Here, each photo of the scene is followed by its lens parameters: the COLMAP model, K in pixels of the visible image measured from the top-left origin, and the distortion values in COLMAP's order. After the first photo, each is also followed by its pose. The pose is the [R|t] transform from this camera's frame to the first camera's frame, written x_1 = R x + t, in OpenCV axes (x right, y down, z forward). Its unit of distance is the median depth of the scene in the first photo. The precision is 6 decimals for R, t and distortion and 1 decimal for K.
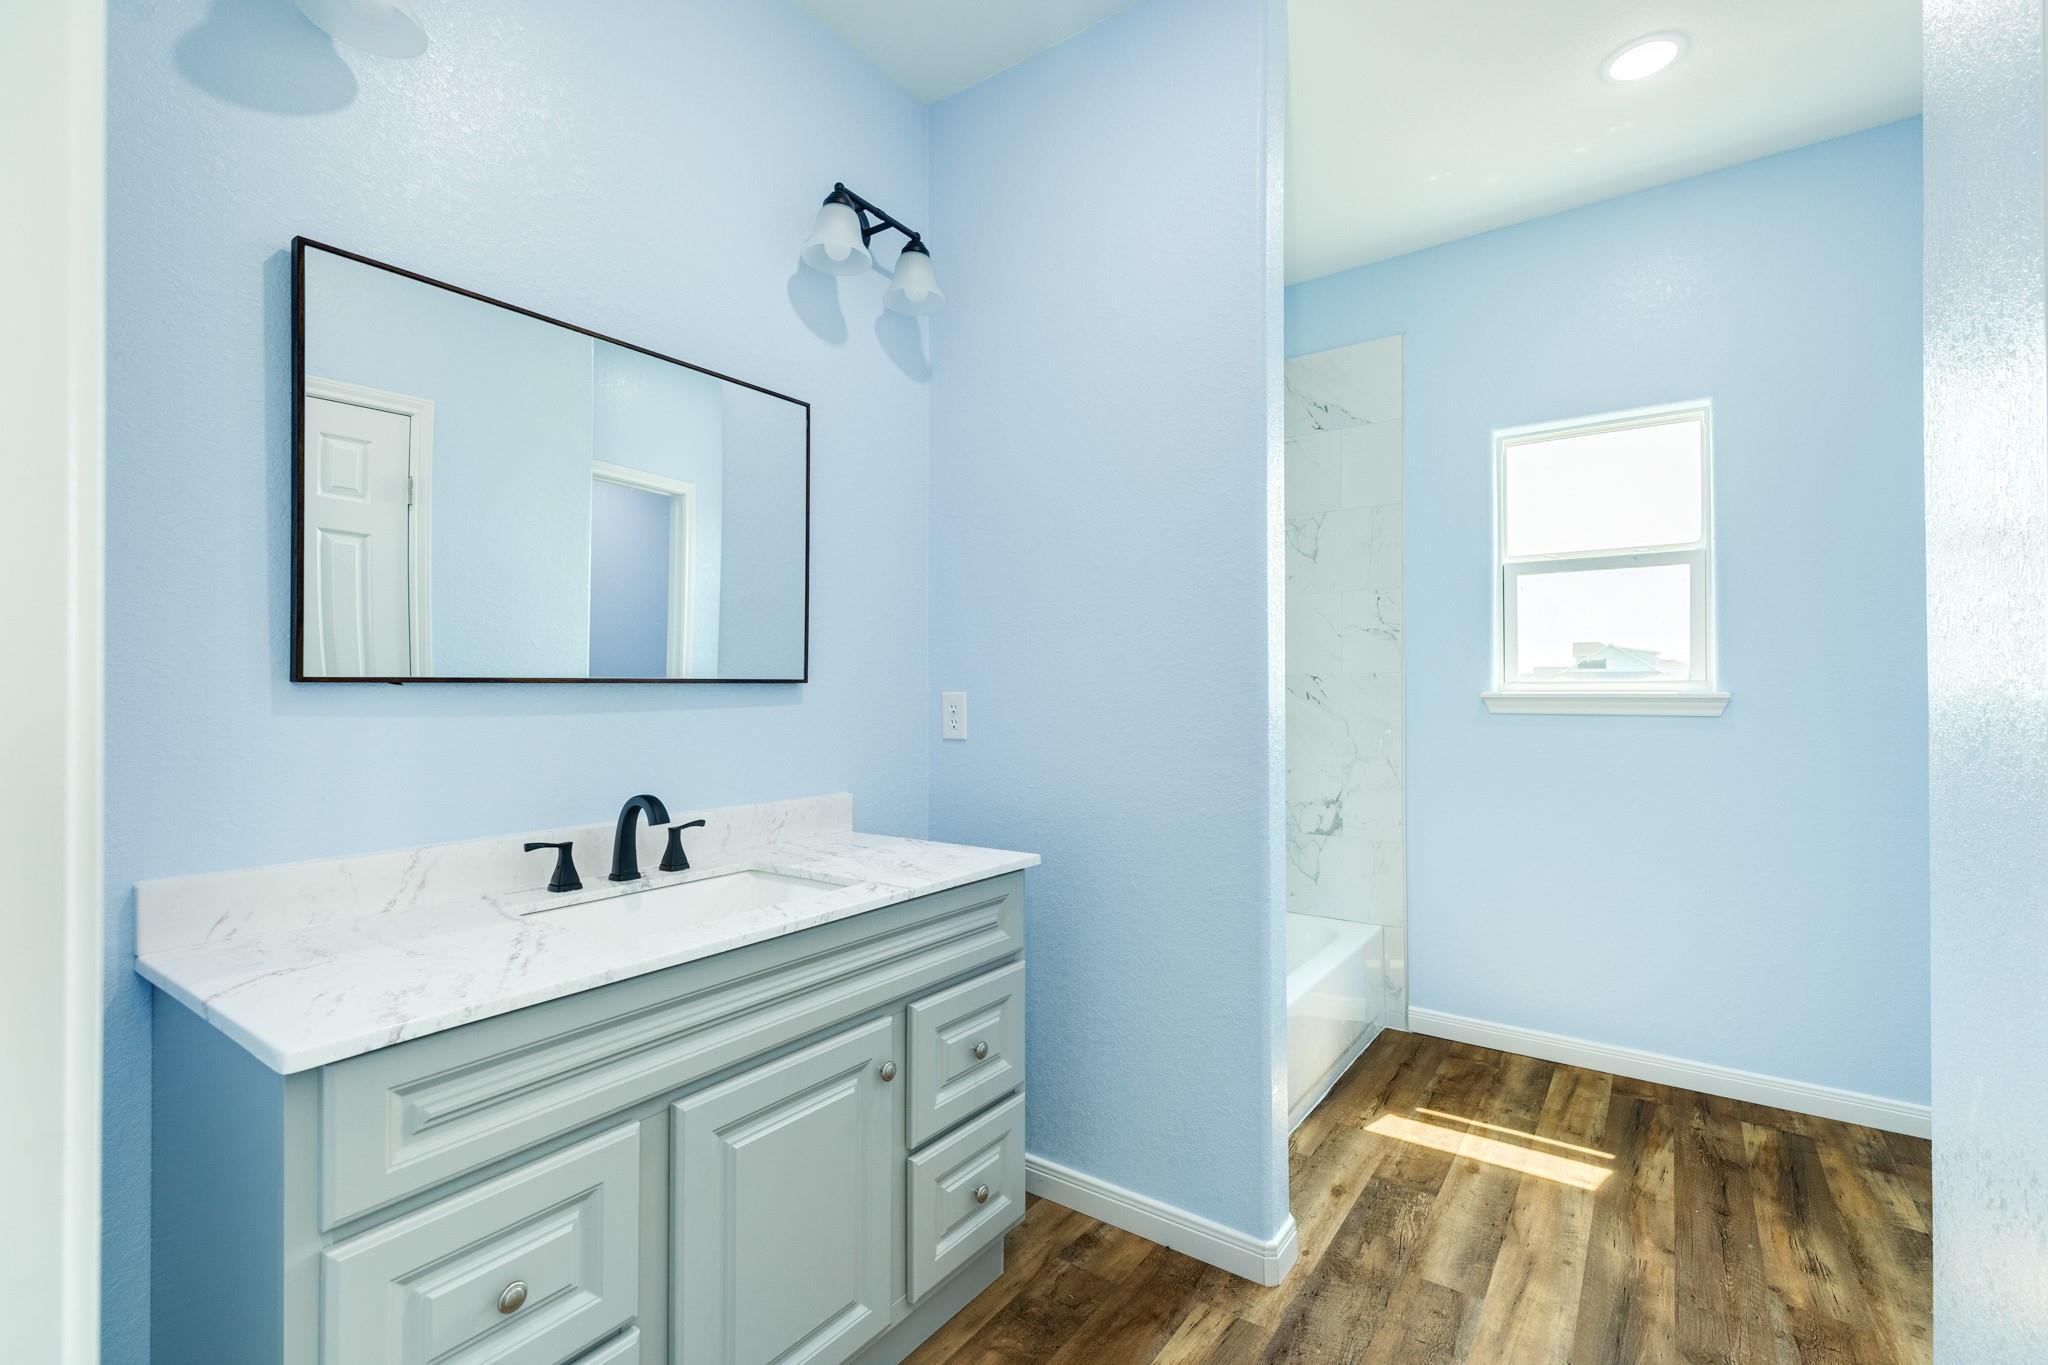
lens RADIAL K [[907.8, 0, 1021.9], [0, 907.8, 691.8], [0, 0, 1]] dist [0.002924, -0.000403]
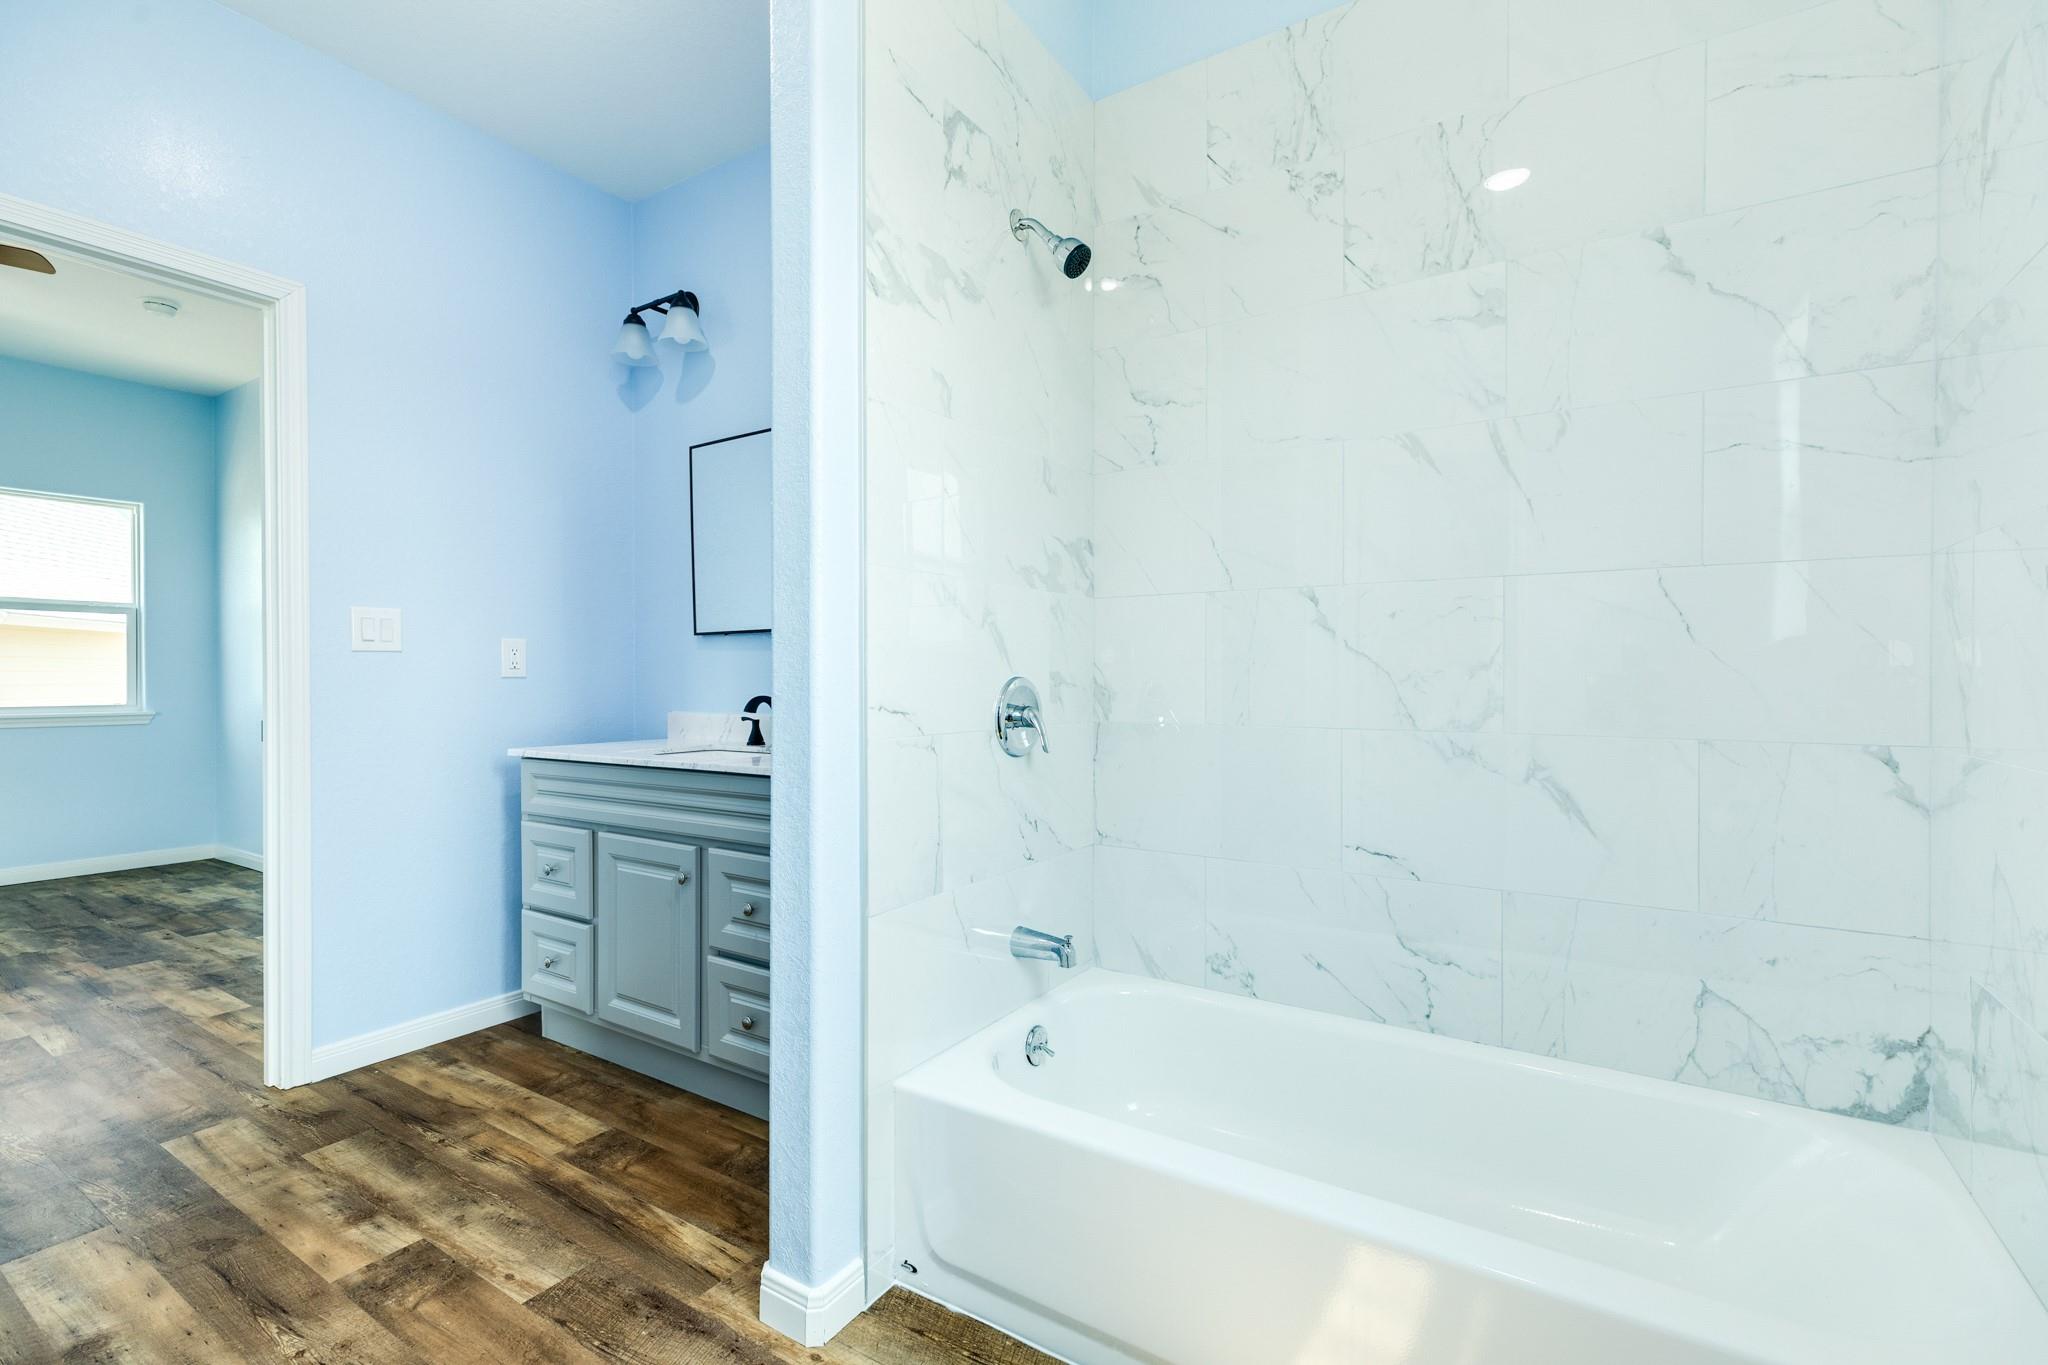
lens RADIAL K [[907.8, 0, 1016.6], [0, 907.8, 682.0], [0, 0, 1]] dist [0.002924, -0.000403]
pose [[0.048343, 0.011054, -0.998770, 1.355345], [0.005487, 0.999921, 0.011332, 0.074252], [0.998816, -0.006028, 0.048279, 1.451754]]
